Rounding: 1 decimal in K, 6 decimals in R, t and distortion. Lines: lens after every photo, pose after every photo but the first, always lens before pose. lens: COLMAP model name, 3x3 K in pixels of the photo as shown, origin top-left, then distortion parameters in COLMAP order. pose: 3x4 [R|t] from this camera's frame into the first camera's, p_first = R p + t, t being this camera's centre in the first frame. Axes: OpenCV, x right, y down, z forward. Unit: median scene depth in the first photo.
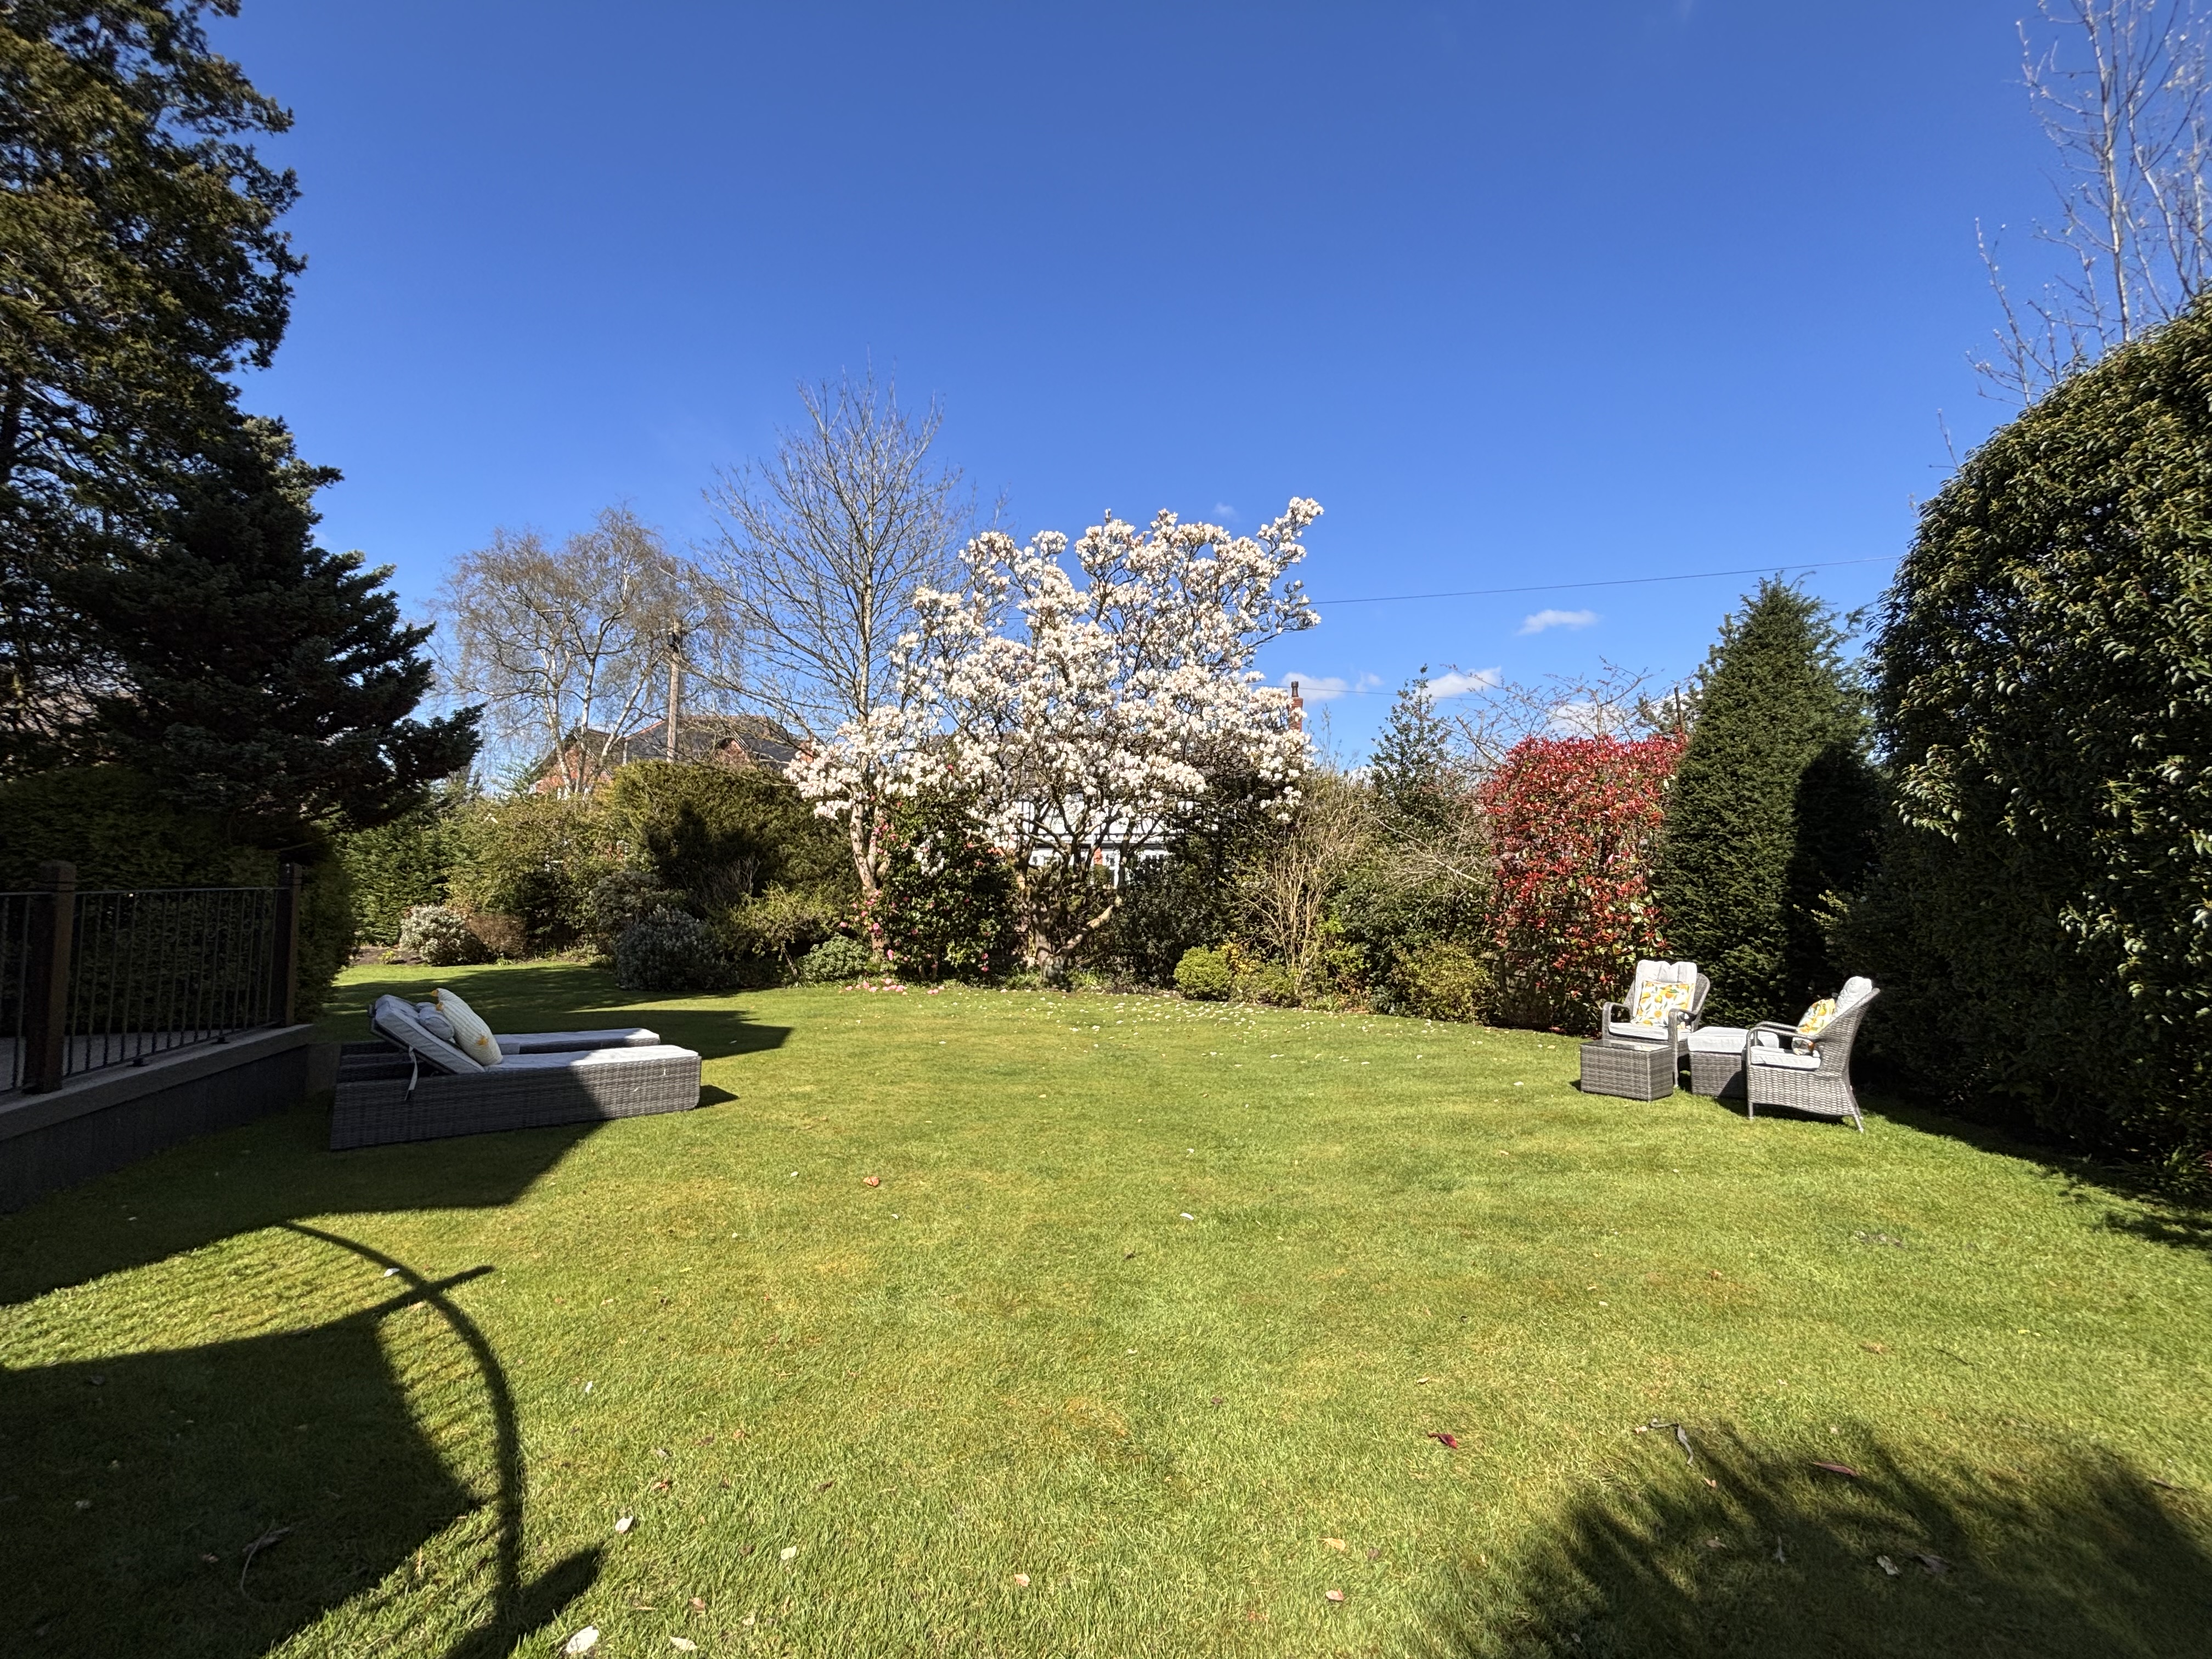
lens RADIAL K [[883.2, 0, 1099.4], [0, 883.2, 829.3], [0, 0, 1]] dist [0.045774, -0.028704]
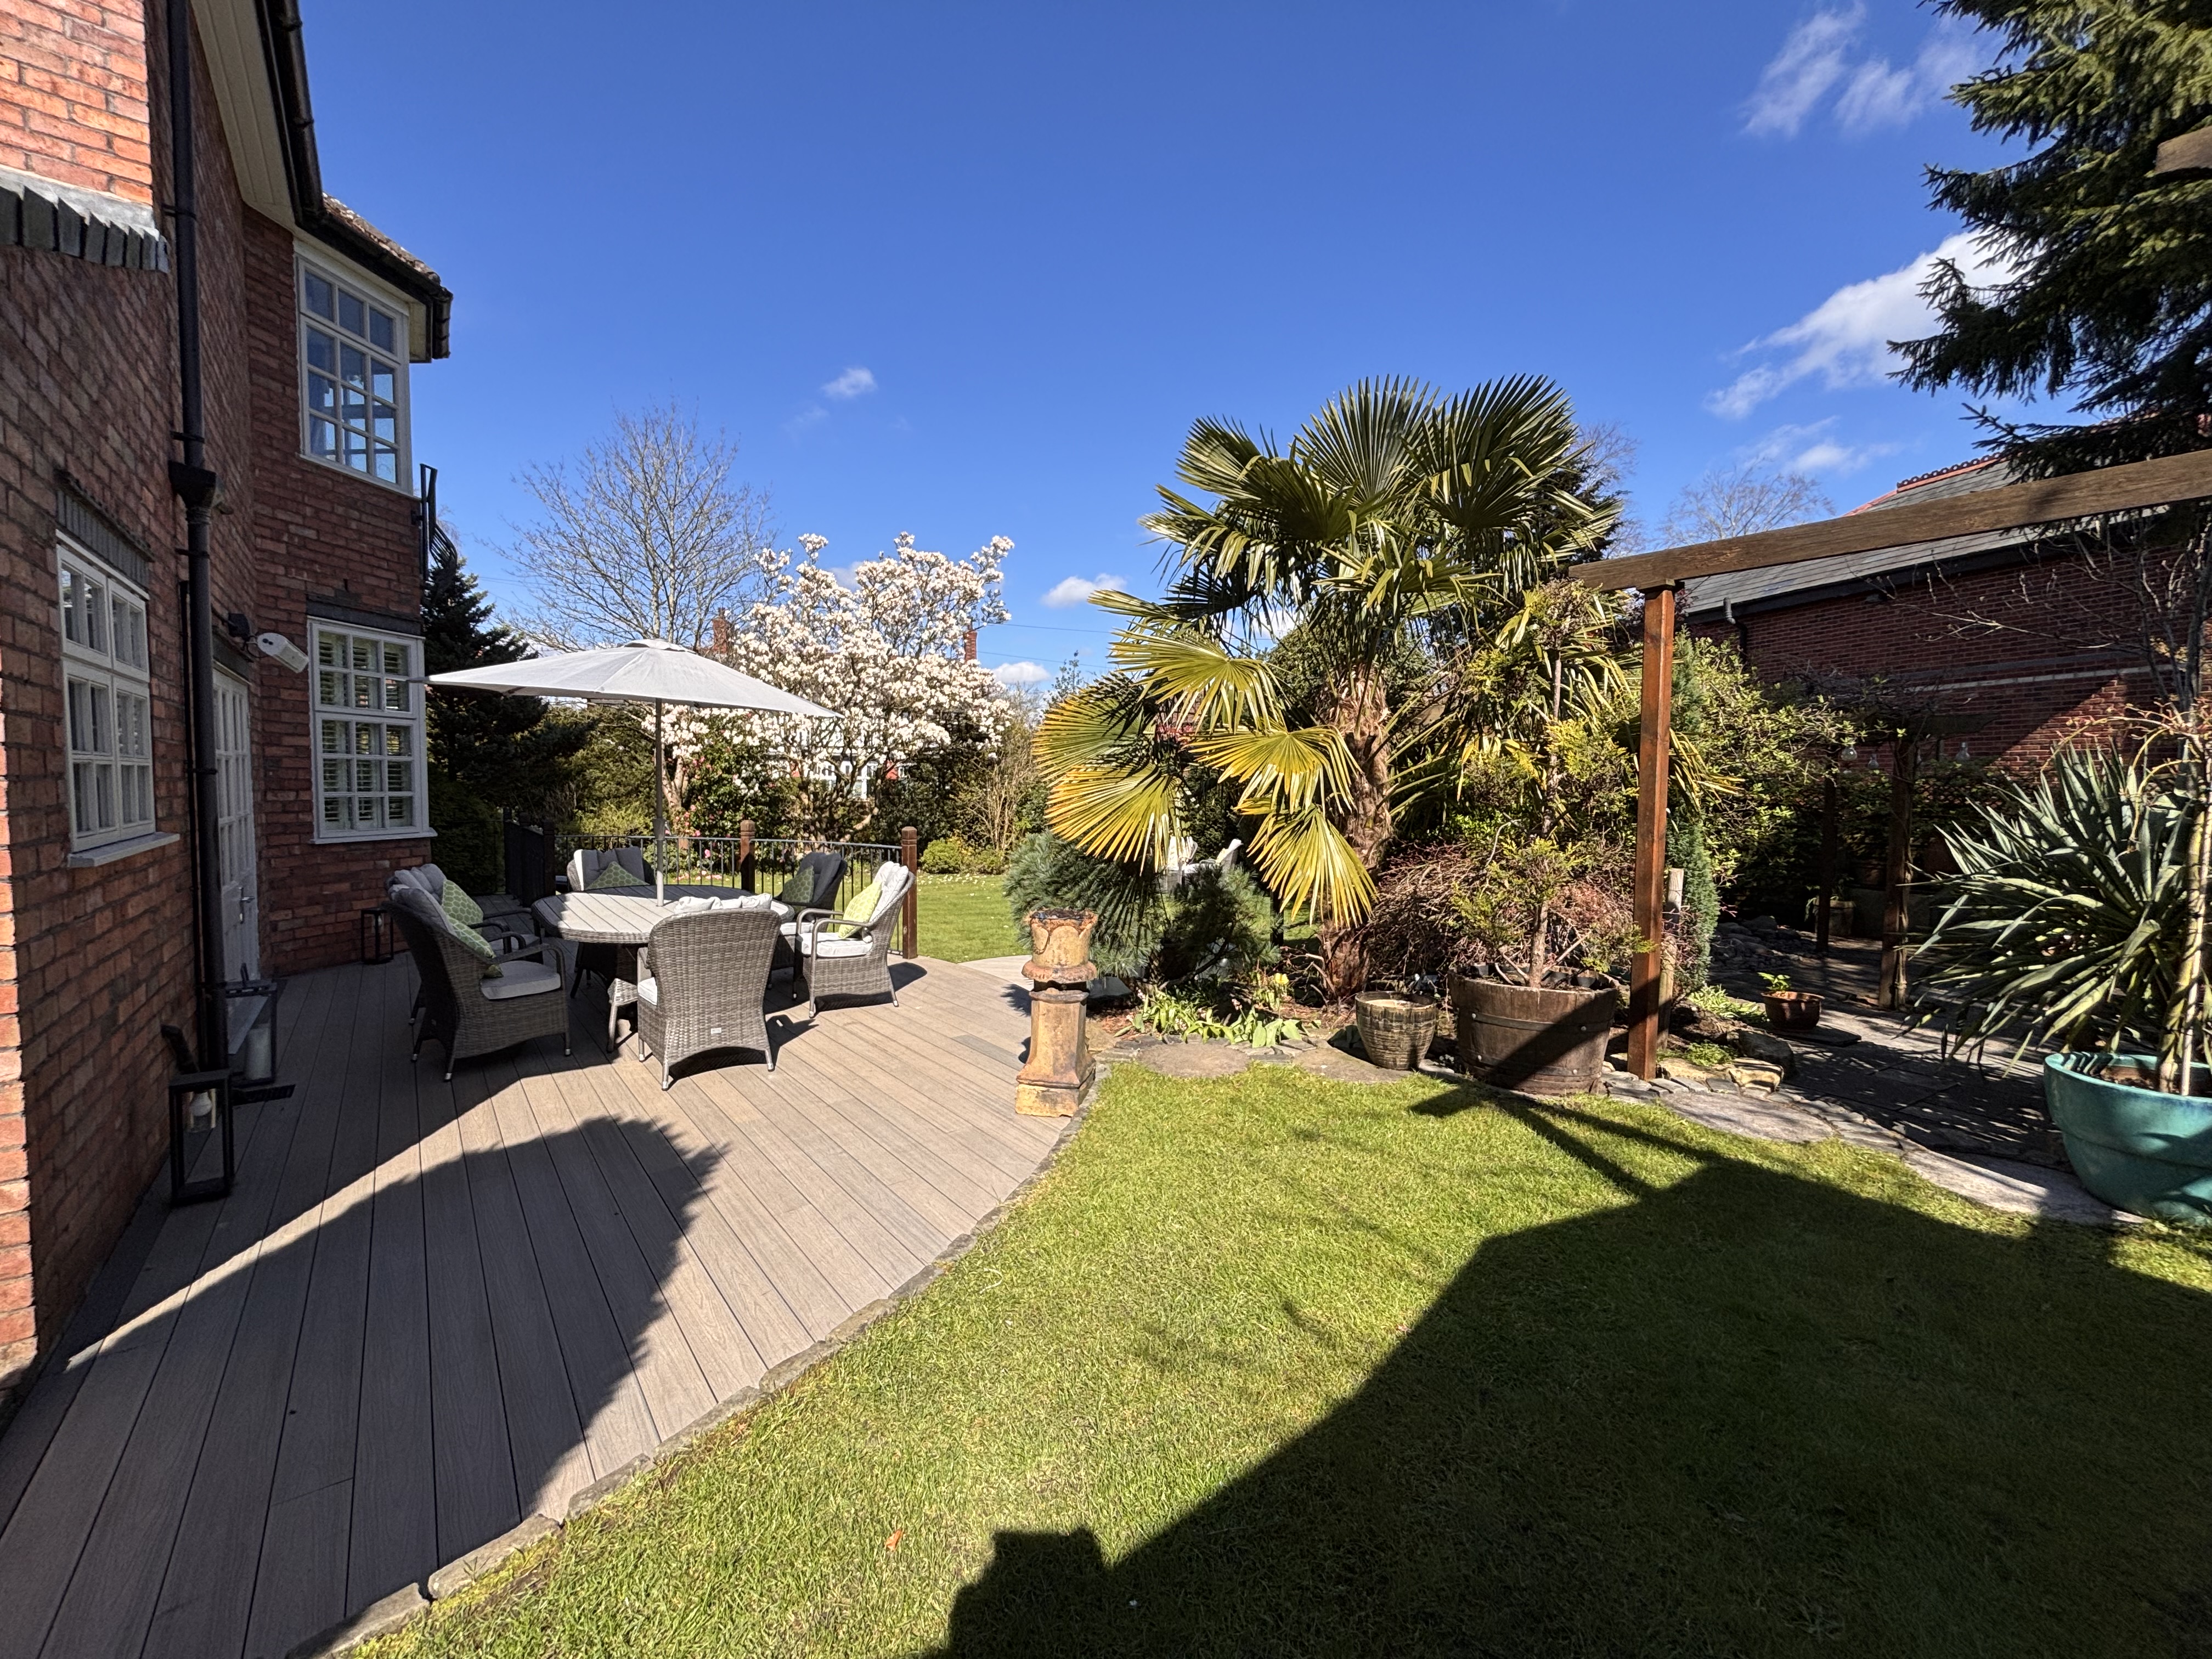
lens RADIAL K [[893.8, 0, 1100.8], [0, 893.8, 830.6], [0, 0, 1]] dist [0.002424, -0.000194]
pose [[0.924897, -0.030383, 0.379001, -0.215792], [-0.015248, 0.993036, 0.116819, -0.069005], [-0.379911, -0.113824, 0.917993, -0.530724]]
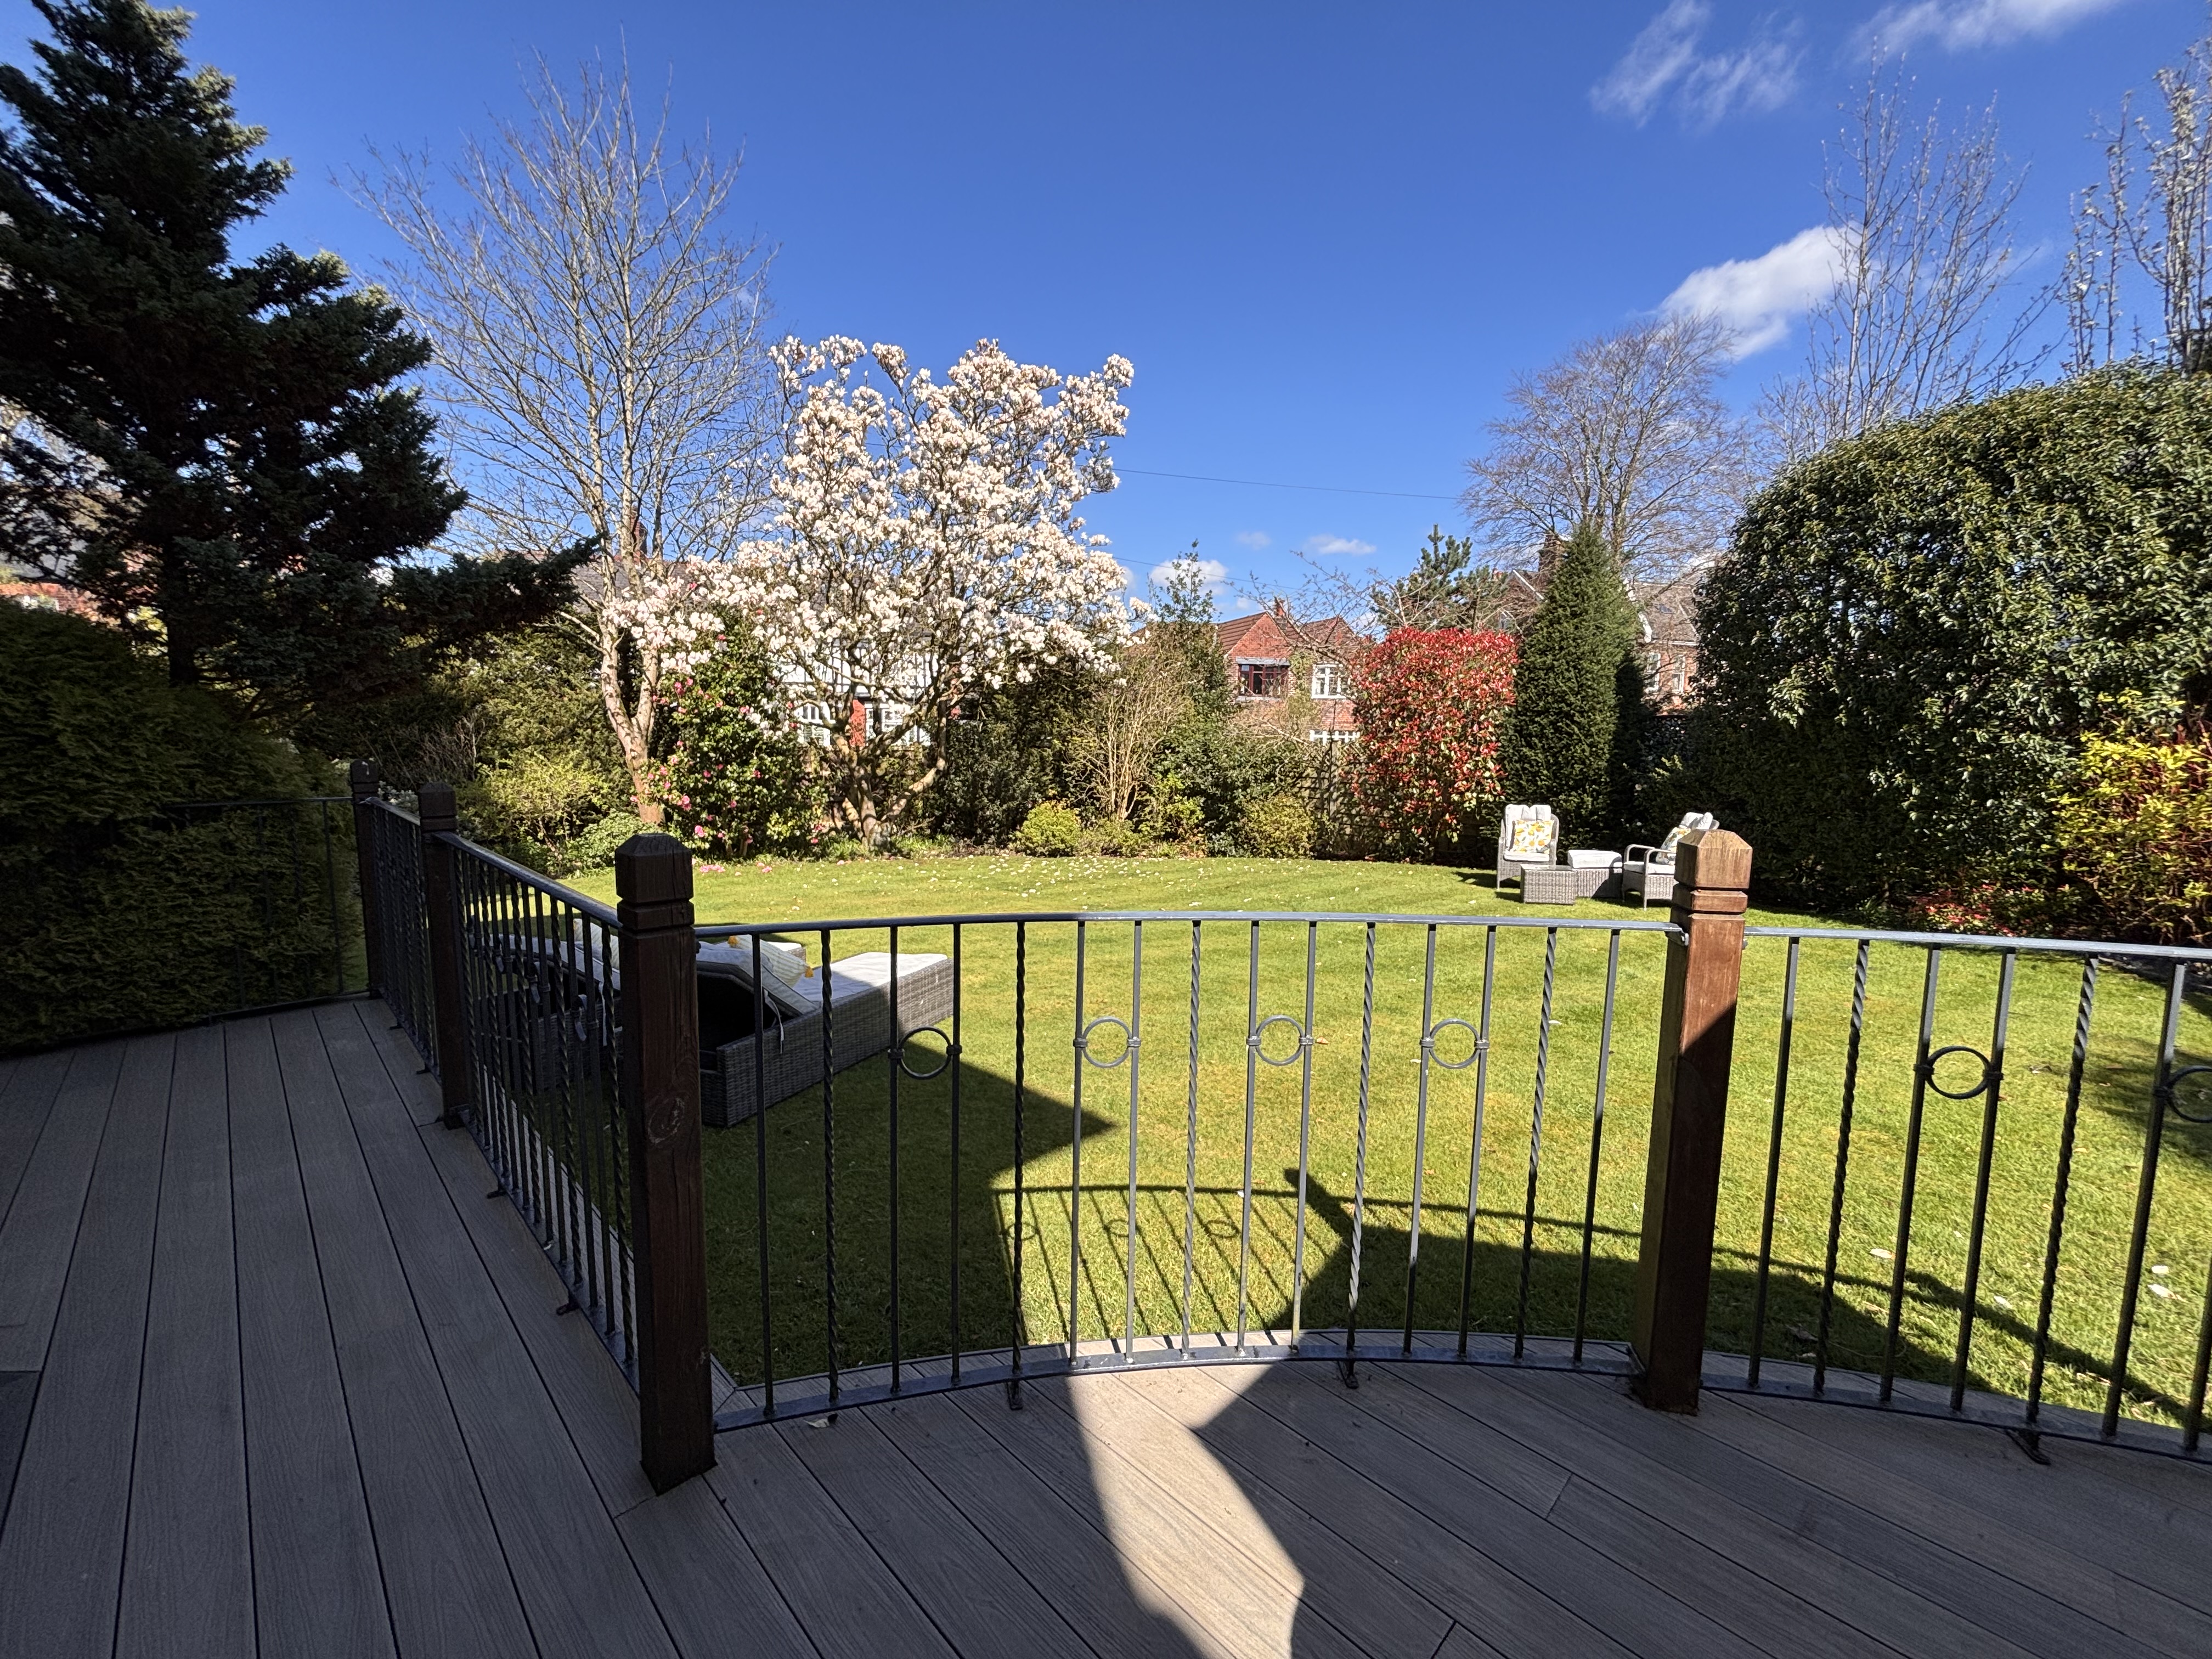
lens RADIAL K [[893.8, 0, 1100.8], [0, 893.8, 830.6], [0, 0, 1]] dist [0.002424, -0.000194]
pose [[0.877614, -0.059907, 0.475609, -0.336774], [-0.023124, 0.985715, 0.166829, -0.015647], [-0.478809, -0.157409, 0.863692, 0.064097]]
